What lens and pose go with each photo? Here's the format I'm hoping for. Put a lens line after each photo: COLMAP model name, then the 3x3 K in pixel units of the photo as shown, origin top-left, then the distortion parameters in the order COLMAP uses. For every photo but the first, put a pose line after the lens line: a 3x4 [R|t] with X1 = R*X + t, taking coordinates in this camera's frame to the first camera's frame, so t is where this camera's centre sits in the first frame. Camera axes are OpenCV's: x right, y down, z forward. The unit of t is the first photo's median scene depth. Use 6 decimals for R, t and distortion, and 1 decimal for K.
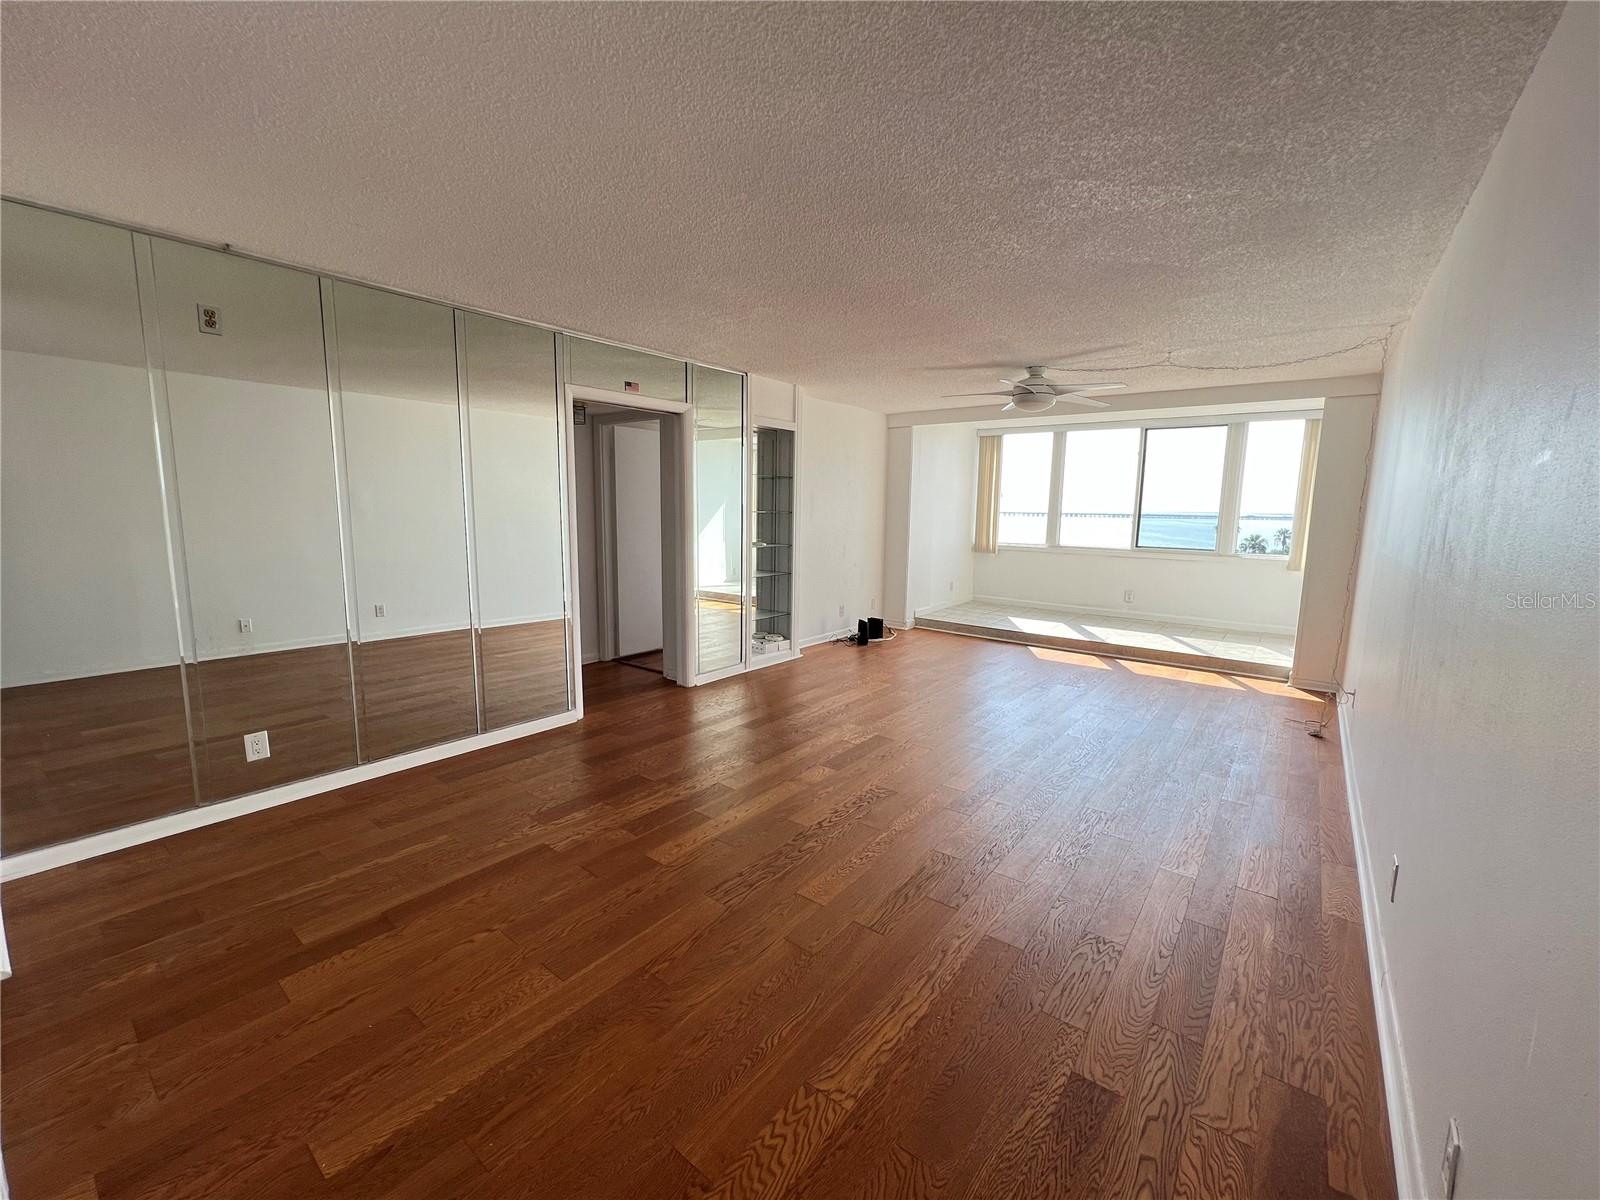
lens RADIAL K [[651.6, 0, 803.9], [0, 651.6, 596.1], [0, 0, 1]] dist [0.000663, 0.000503]
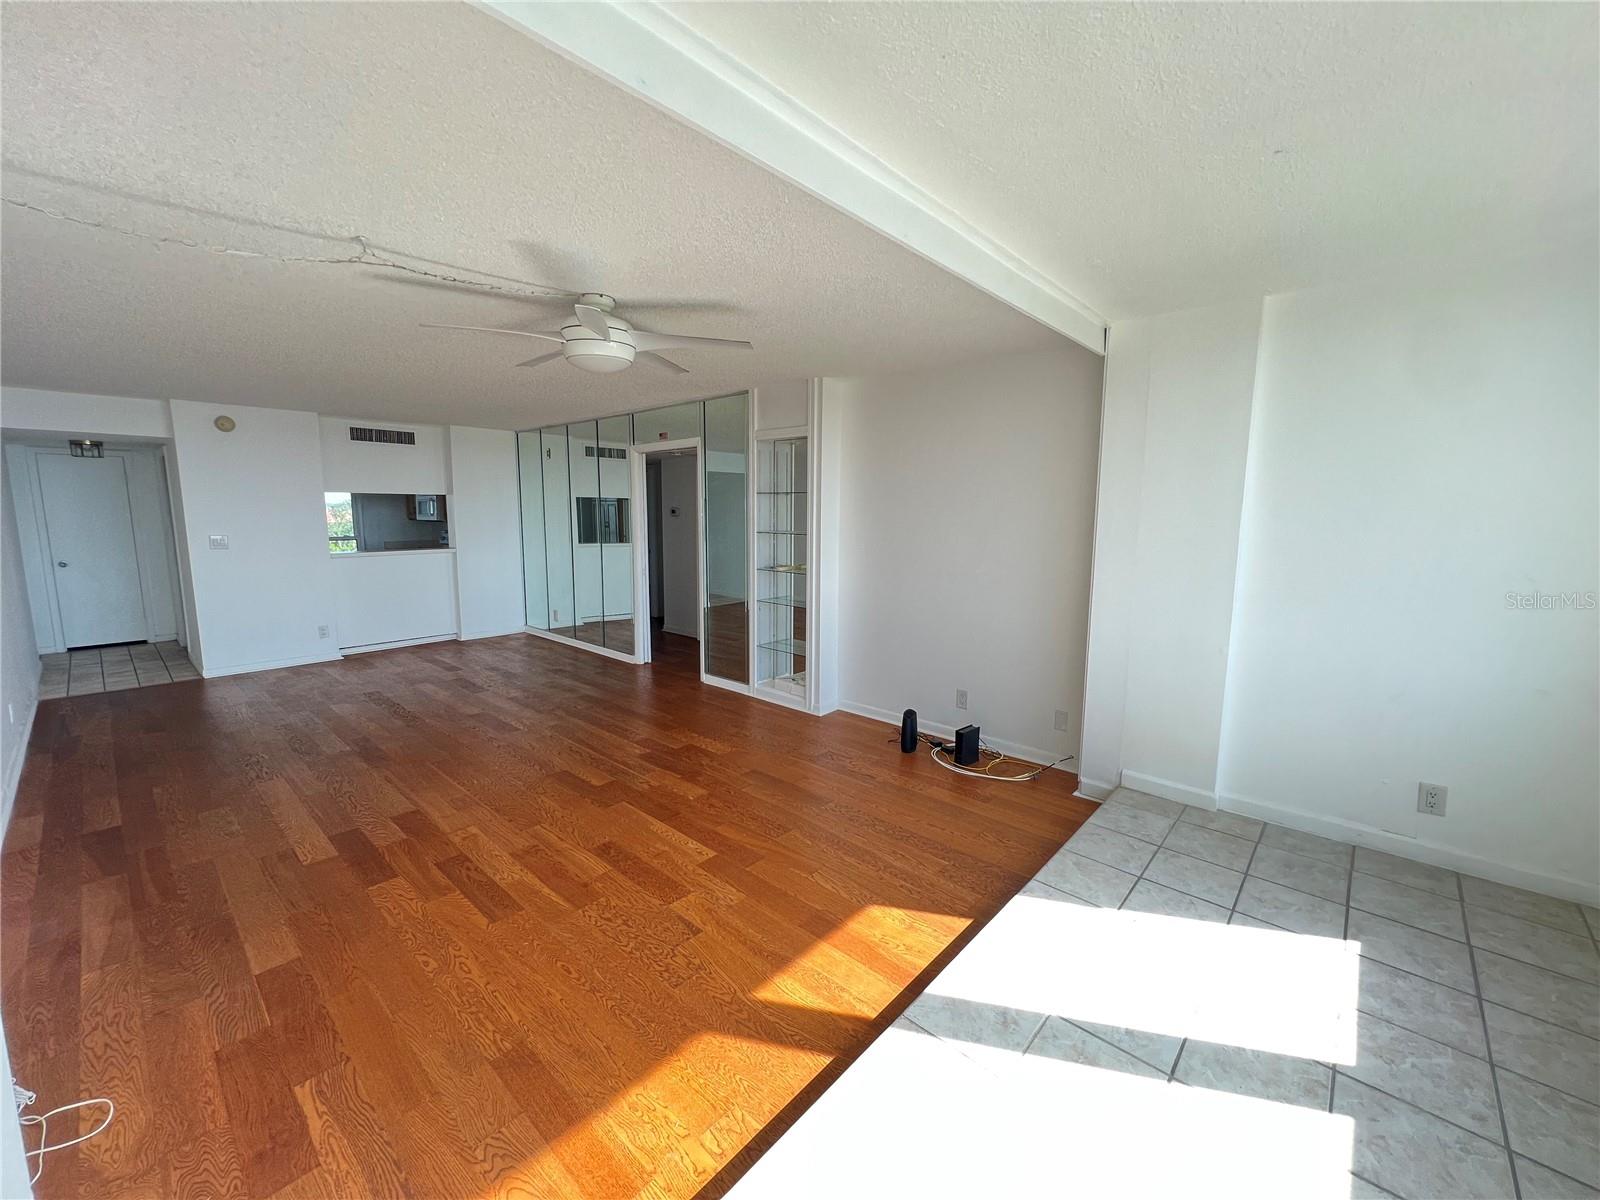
lens RADIAL K [[640.0, 0, 798.7], [0, 640.0, 599.6], [0, 0, 1]] dist [0.001178, 0.000408]
pose [[-0.072420, 0.121756, -0.989915, 1.169856], [-0.145698, 0.980582, 0.131267, -0.226094], [0.986675, 0.153735, -0.053274, 1.535768]]
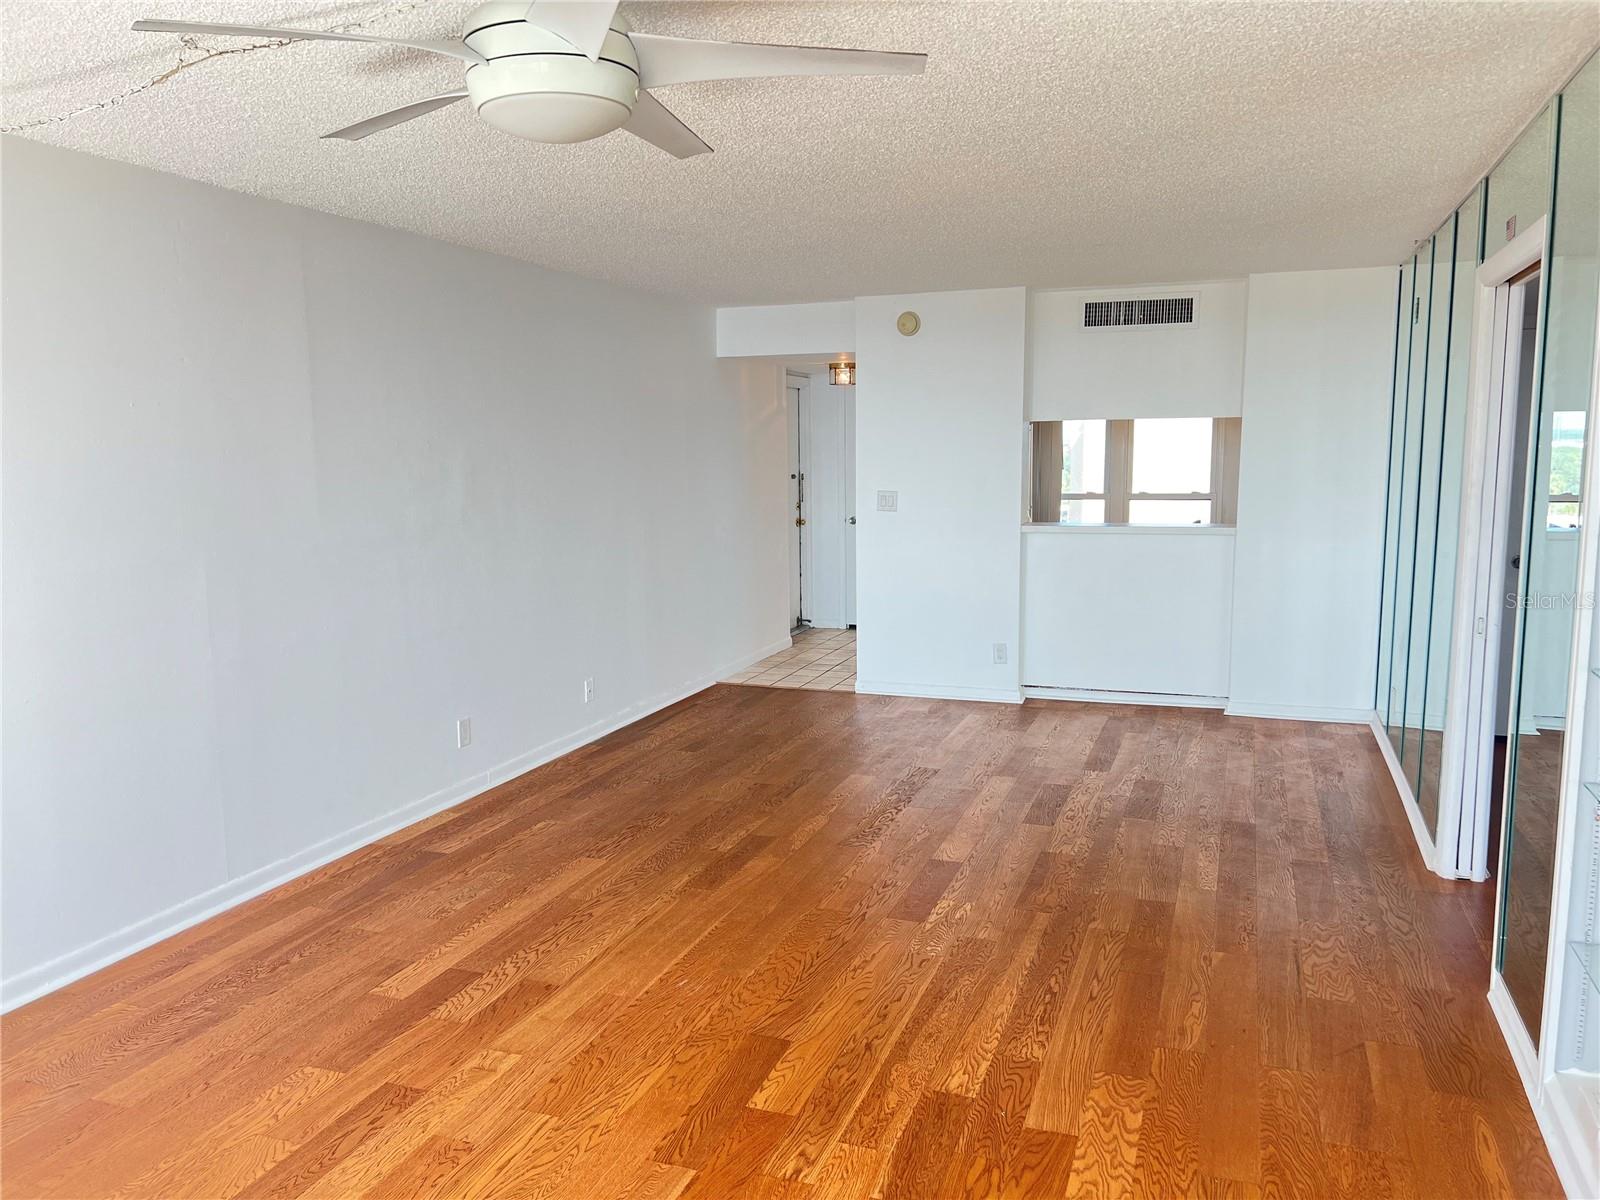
lens RADIAL K [[1211.5, 0, 794.6], [0, 1211.5, 600.2], [0, 0, 1]] dist [0.022409, -0.005629]
pose [[-0.953471, 0.035410, -0.299398, 0.511642], [-0.045043, 0.965201, 0.257600, -0.296913], [0.298101, 0.259100, -0.918696, 1.855754]]
